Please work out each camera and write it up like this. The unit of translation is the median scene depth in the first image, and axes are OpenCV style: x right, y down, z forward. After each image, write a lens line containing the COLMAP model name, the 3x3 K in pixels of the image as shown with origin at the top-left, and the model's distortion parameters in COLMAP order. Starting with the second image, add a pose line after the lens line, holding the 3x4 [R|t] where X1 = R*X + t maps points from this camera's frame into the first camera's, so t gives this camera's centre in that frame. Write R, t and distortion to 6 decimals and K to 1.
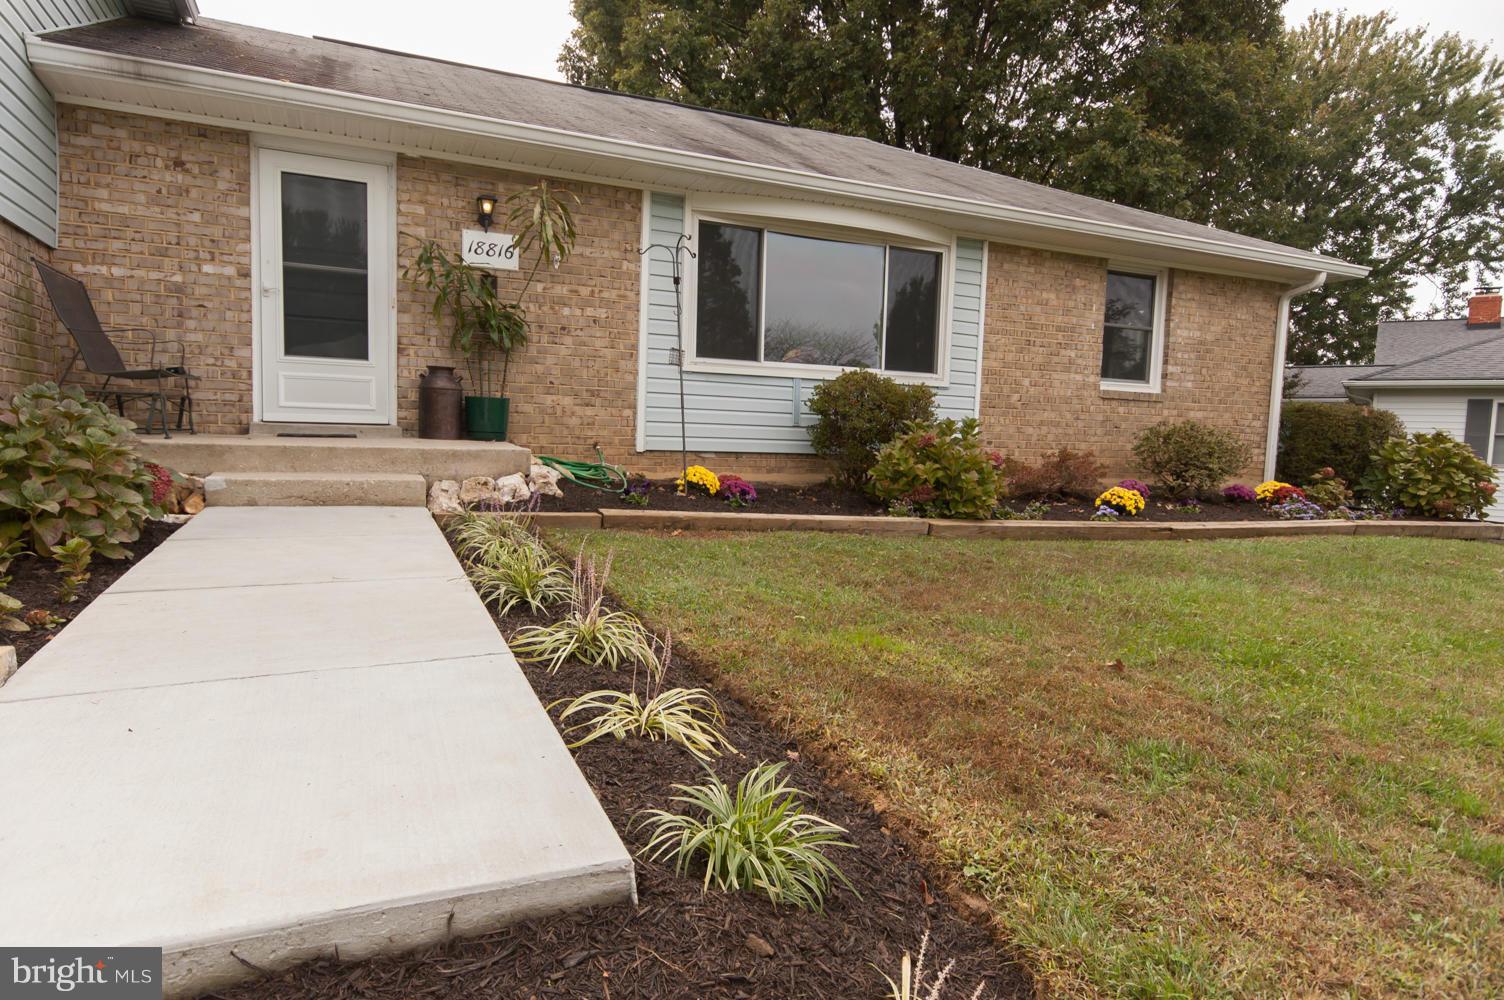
lens RADIAL K [[898.1, 0, 752.0], [0, 898.1, 500.0], [0, 0, 1]] dist [0.003118, -0.003535]
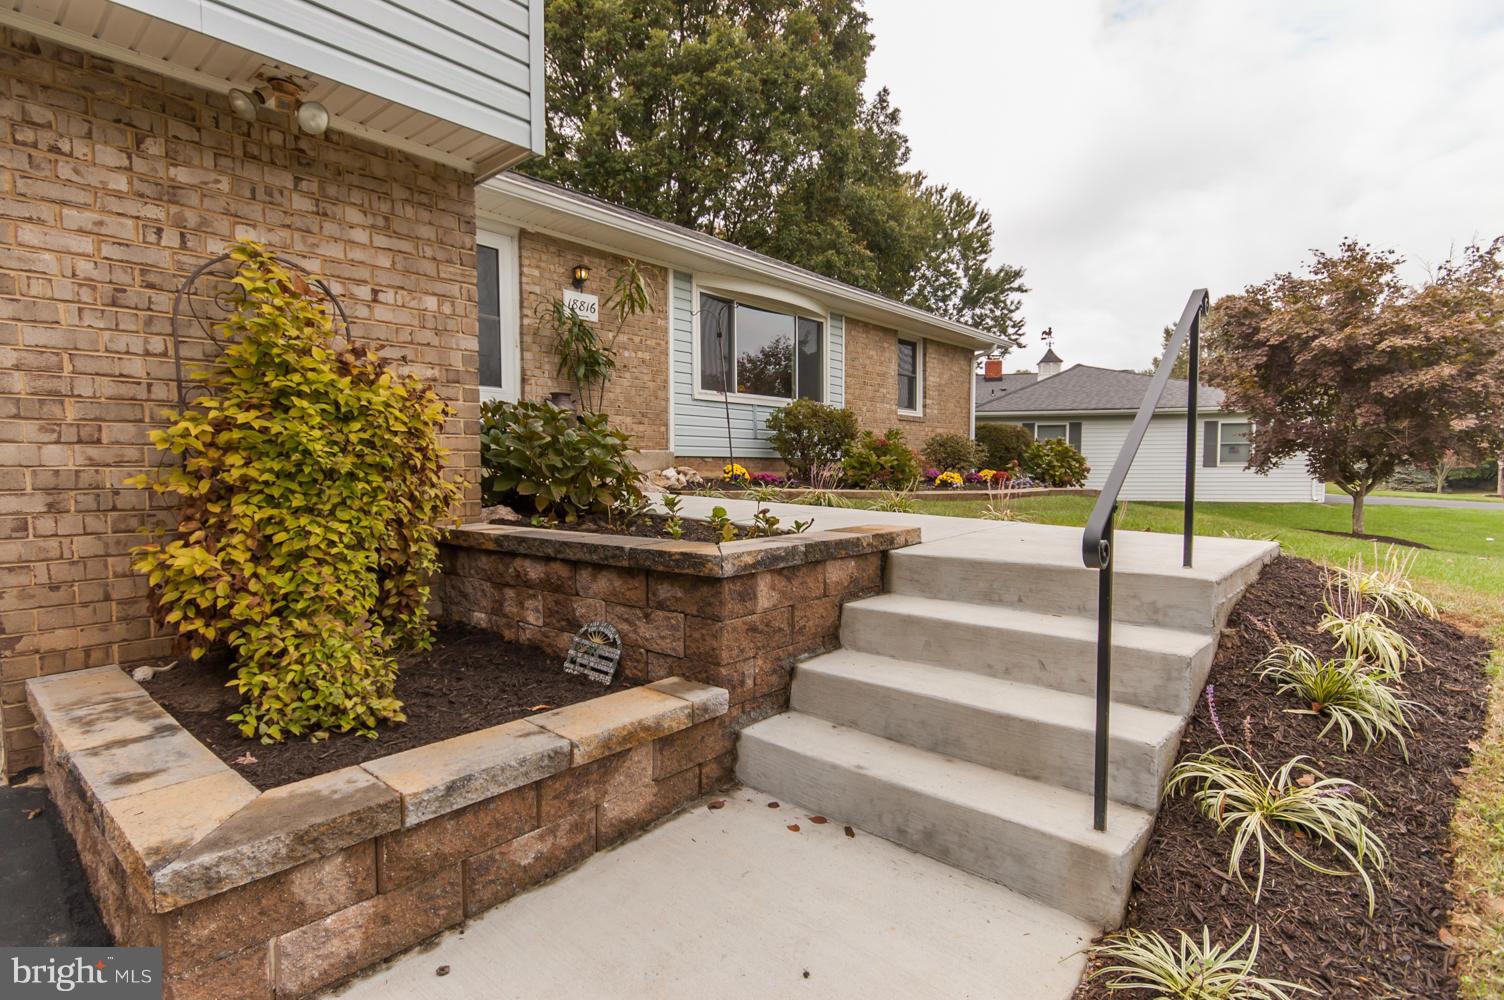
lens RADIAL K [[767.0, 0, 752.0], [0, 767.0, 500.0], [0, 0, 1]] dist [0.000254, -0.000296]
pose [[0.905281, -0.049827, 0.421882, -0.427155], [0.061666, 0.997992, -0.014455, 0.029705], [-0.420314, 0.039101, 0.906536, -0.090896]]
